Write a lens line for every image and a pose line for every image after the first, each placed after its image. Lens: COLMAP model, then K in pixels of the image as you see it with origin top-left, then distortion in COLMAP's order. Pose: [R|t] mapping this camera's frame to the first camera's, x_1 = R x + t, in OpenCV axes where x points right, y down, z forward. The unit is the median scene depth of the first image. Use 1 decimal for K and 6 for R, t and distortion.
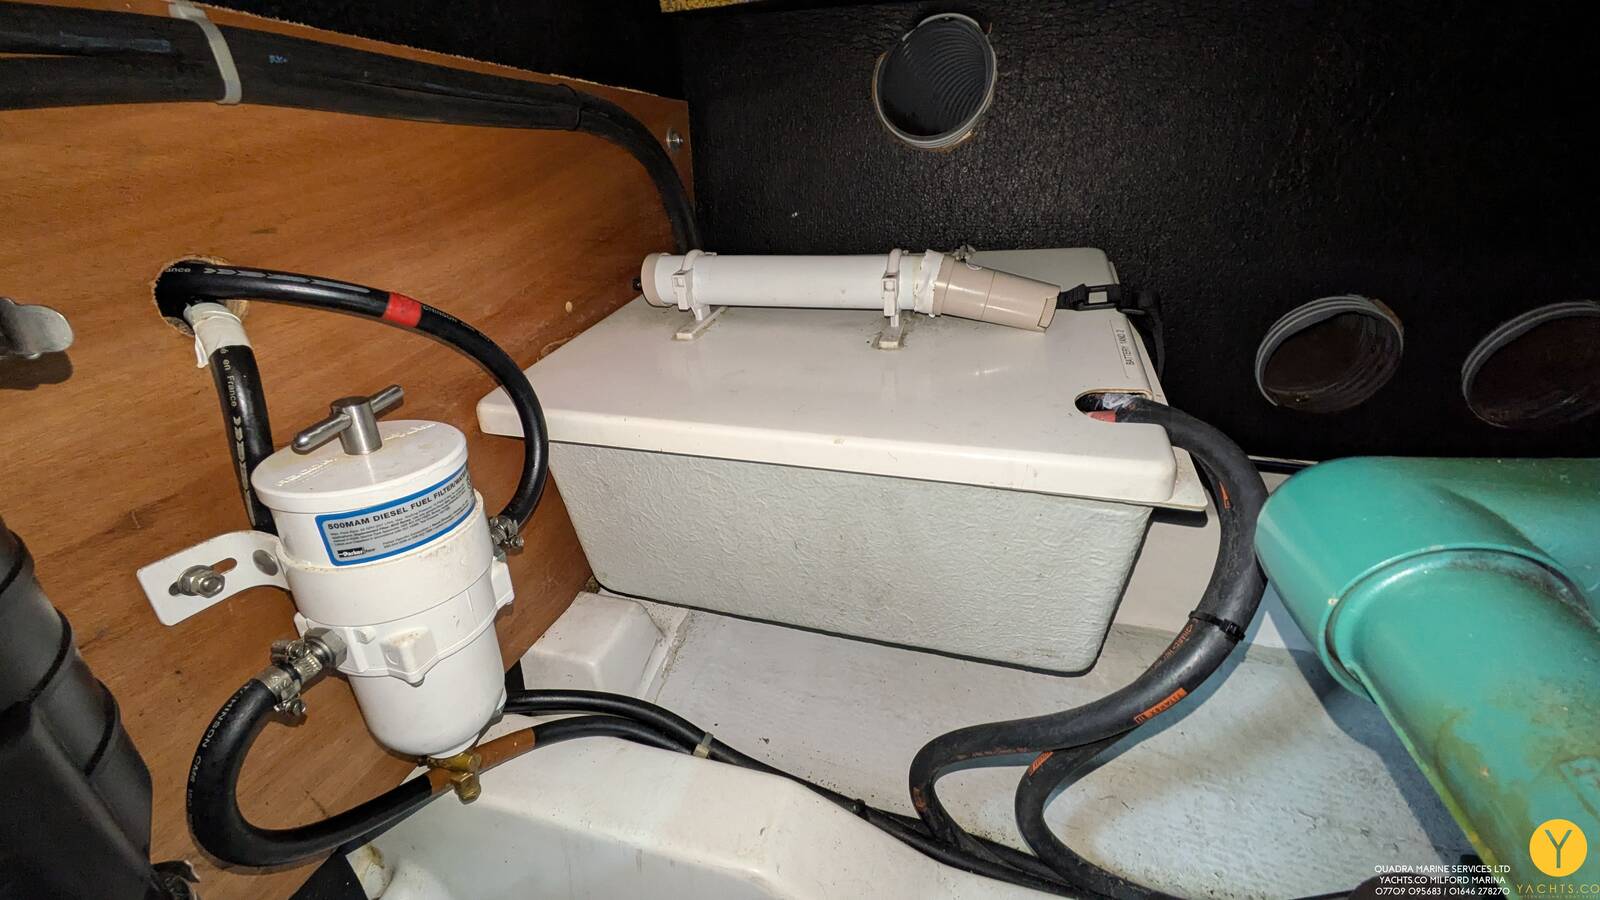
lens RADIAL K [[628.8, 0, 804.3], [0, 628.8, 450.0], [0, 0, 1]] dist [0.000046, -0.000618]
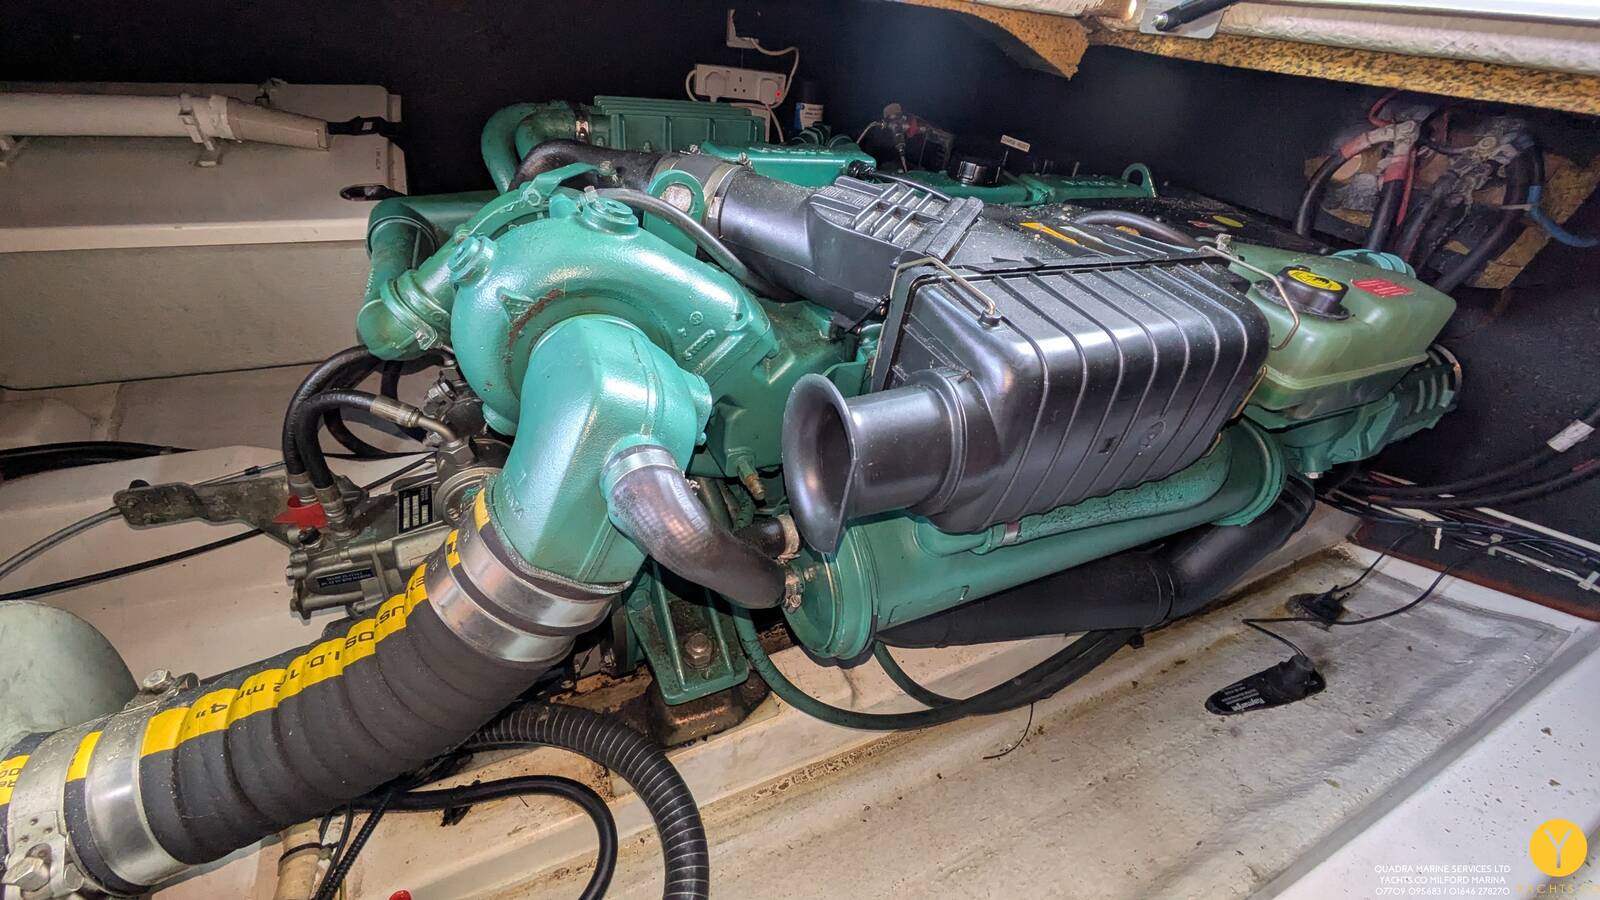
lens RADIAL K [[628.8, 0, 798.2], [0, 628.8, 447.9], [0, 0, 1]] dist [0.000046, -0.000618]
pose [[0.754917, -0.307180, 0.579431, 0.127057], [0.145447, 0.939939, 0.308803, 0.212627], [-0.639489, -0.148844, 0.754254, -1.137852]]
